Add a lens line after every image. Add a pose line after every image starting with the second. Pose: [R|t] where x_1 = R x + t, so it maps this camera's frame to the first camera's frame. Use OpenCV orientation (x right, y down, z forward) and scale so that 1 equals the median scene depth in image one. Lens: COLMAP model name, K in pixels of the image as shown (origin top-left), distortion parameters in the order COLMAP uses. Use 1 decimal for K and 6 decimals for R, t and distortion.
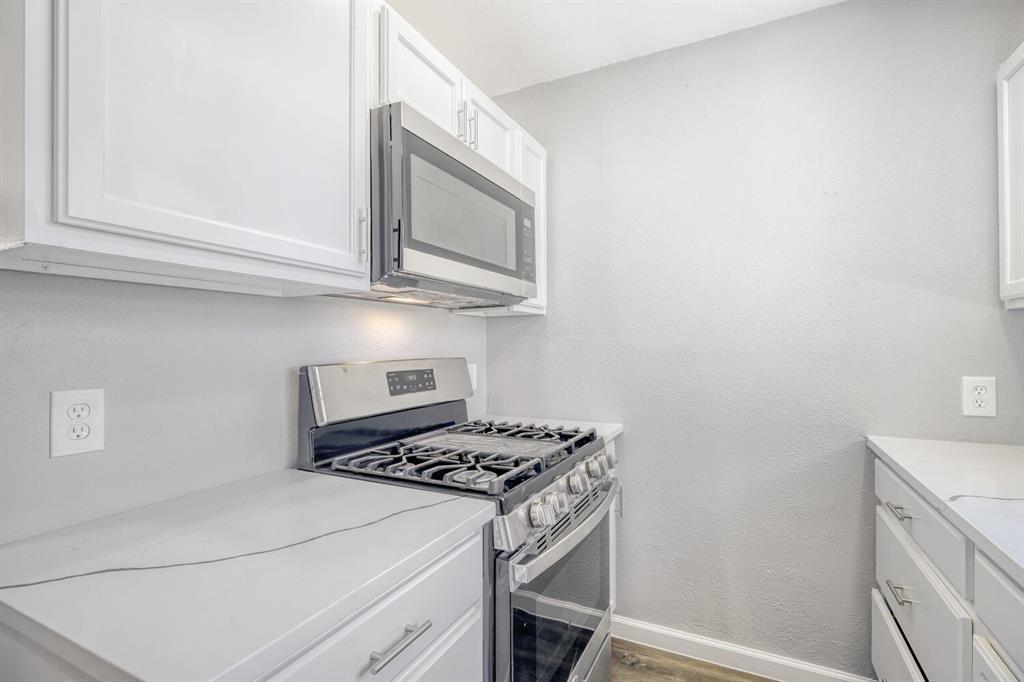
lens RADIAL K [[472.3, 0, 499.3], [0, 472.3, 347.9], [0, 0, 1]] dist [-0.000425, -0.000749]
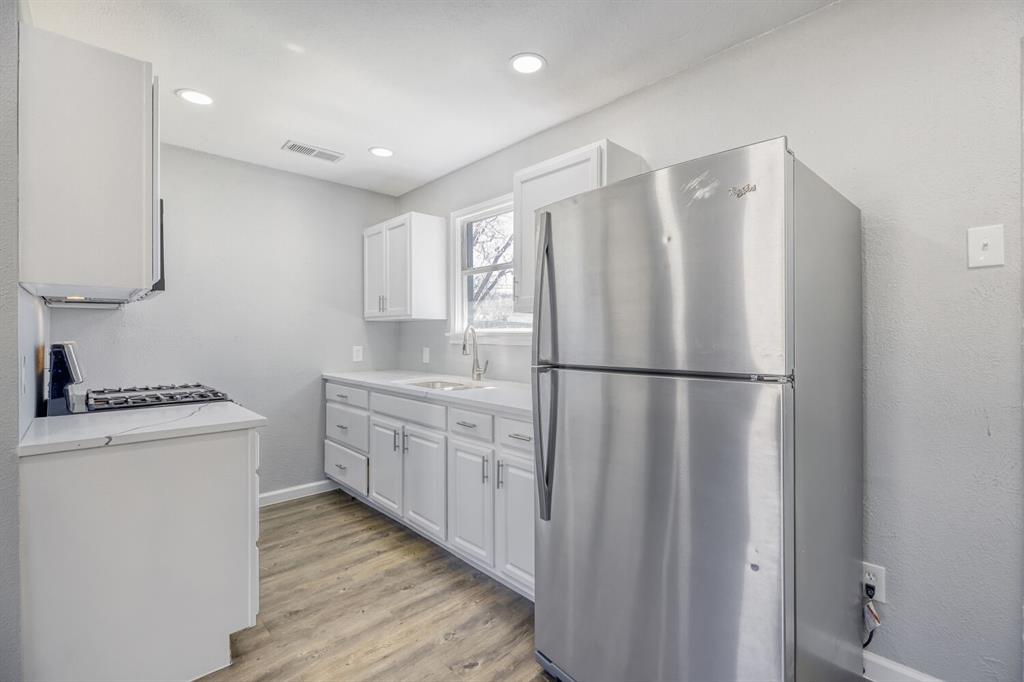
lens RADIAL K [[472.3, 0, 520.7], [0, 472.3, 331.7], [0, 0, 1]] dist [-0.000425, -0.000749]
pose [[0.340388, 0.008787, 0.940244, -1.152596], [0.003424, 0.999938, -0.010585, 0.012170], [-0.940279, 0.006822, 0.340337, -0.750190]]
